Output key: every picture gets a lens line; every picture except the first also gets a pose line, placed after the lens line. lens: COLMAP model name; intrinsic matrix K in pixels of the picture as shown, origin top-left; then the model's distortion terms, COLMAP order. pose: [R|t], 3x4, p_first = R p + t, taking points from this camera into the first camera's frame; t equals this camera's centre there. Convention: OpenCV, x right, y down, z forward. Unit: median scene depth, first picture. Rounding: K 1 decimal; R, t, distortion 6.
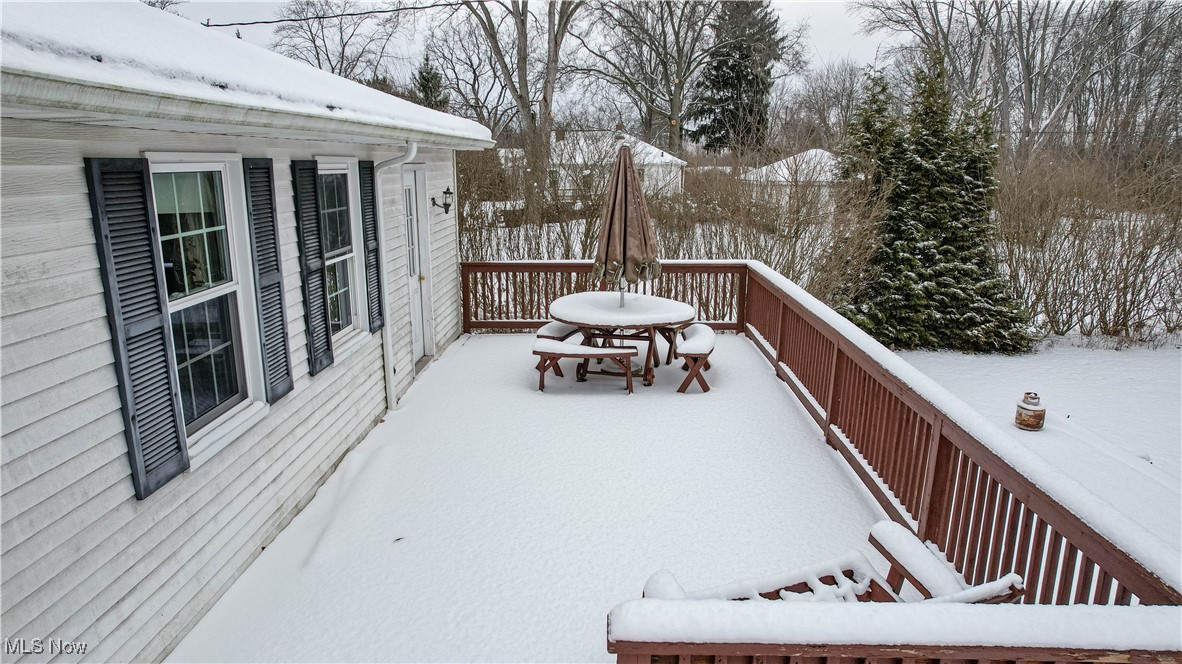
lens RADIAL K [[749.3, 0, 587.3], [0, 749.3, 336.1], [0, 0, 1]] dist [-0.058578, 0.050305]
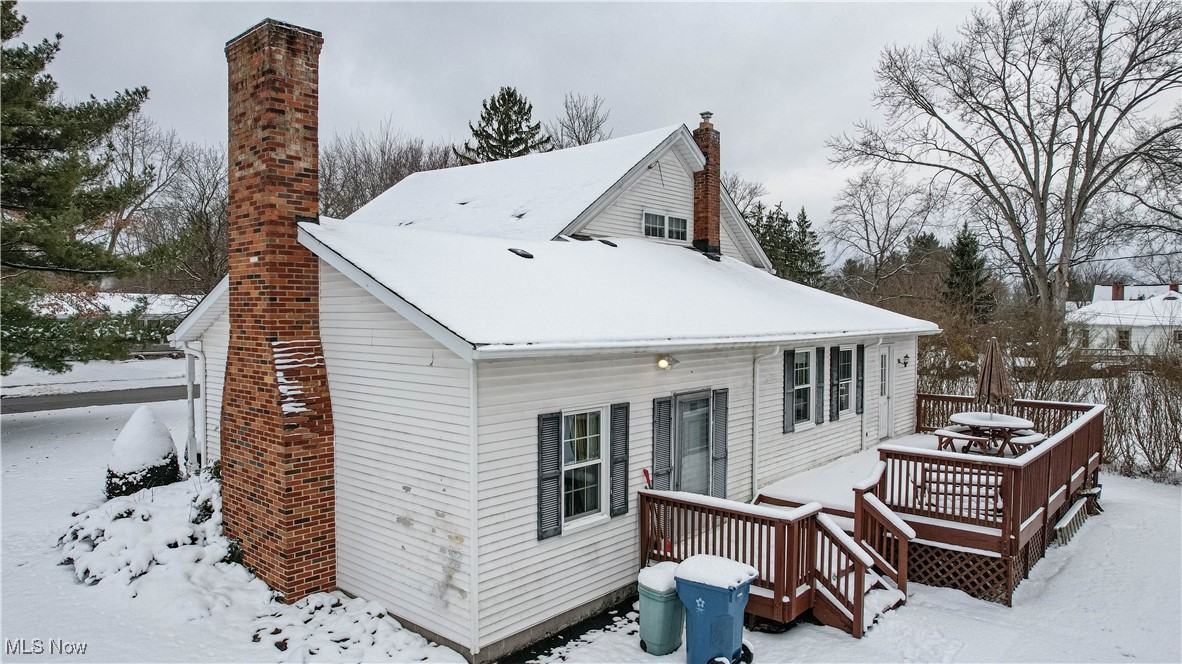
lens RADIAL K [[749.3, 0, 586.1], [0, 749.3, 334.8], [0, 0, 1]] dist [-0.058578, 0.050305]
pose [[0.767493, 0.025464, -0.640552, 0.560287], [-0.149554, 0.978751, -0.140284, 0.208010], [0.623369, 0.203464, 0.754993, -1.385145]]
